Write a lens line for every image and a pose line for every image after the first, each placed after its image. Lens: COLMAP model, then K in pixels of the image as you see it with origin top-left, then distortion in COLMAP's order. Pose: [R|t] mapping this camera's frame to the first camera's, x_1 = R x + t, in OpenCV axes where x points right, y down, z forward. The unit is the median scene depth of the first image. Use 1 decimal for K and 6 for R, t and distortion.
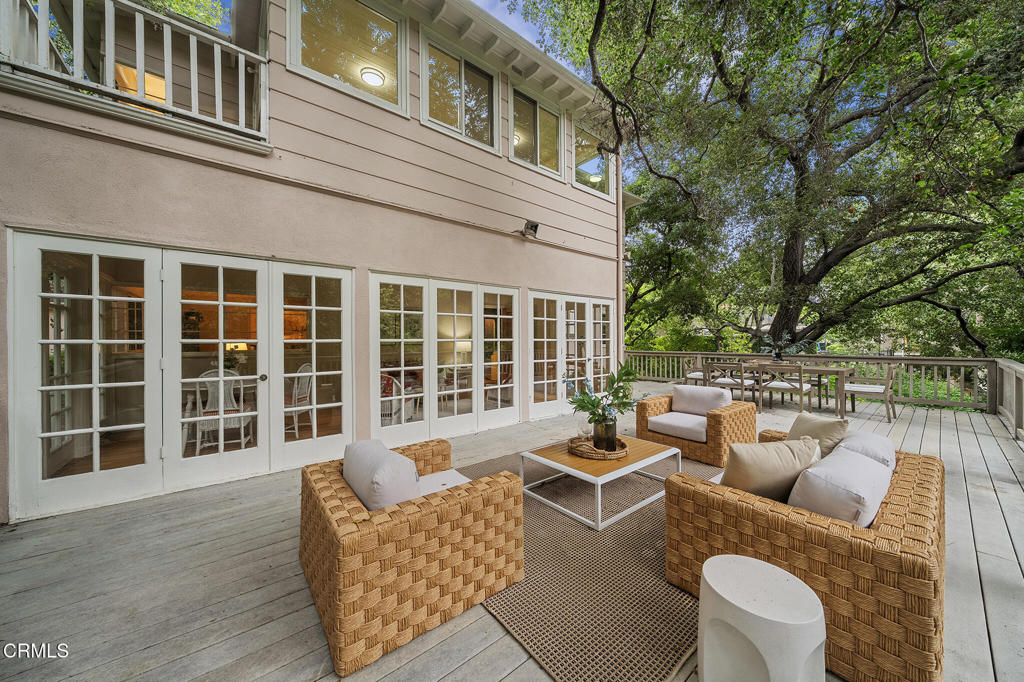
lens RADIAL K [[351.5, 0, 512.3], [0, 351.5, 339.0], [0, 0, 1]] dist [-0.000692, -0.000147]
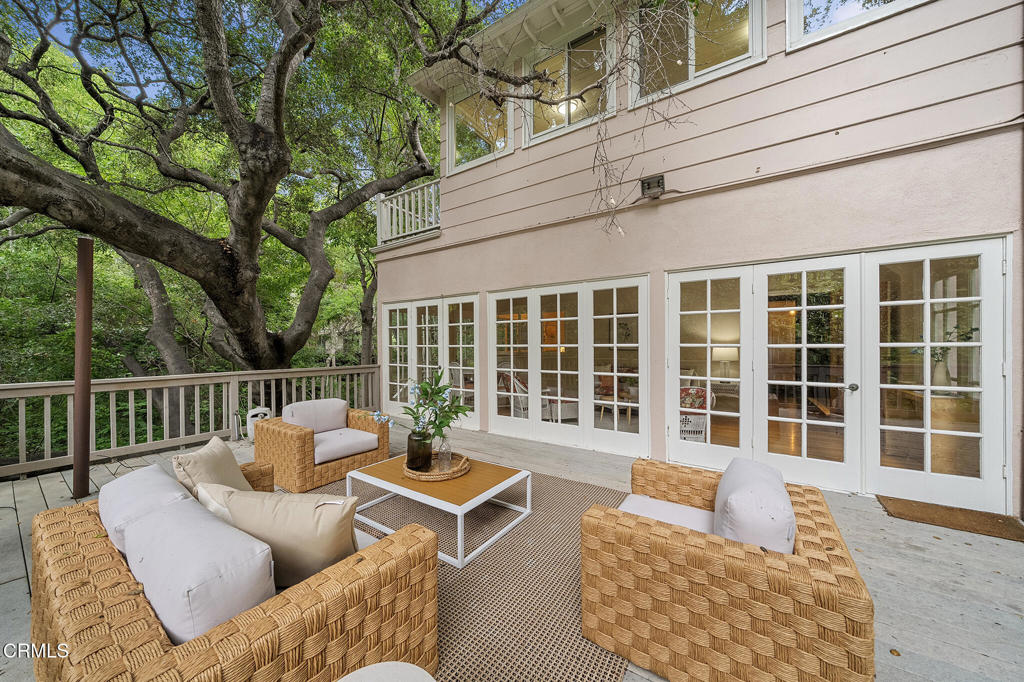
lens RADIAL K [[351.5, 0, 510.8], [0, 351.5, 347.2], [0, 0, 1]] dist [-0.000692, -0.000147]
pose [[0.290209, 0.007519, -0.956934, 0.776974], [0.003712, 0.999953, 0.008982, -0.001317], [0.956956, -0.006159, 0.290167, 0.632888]]
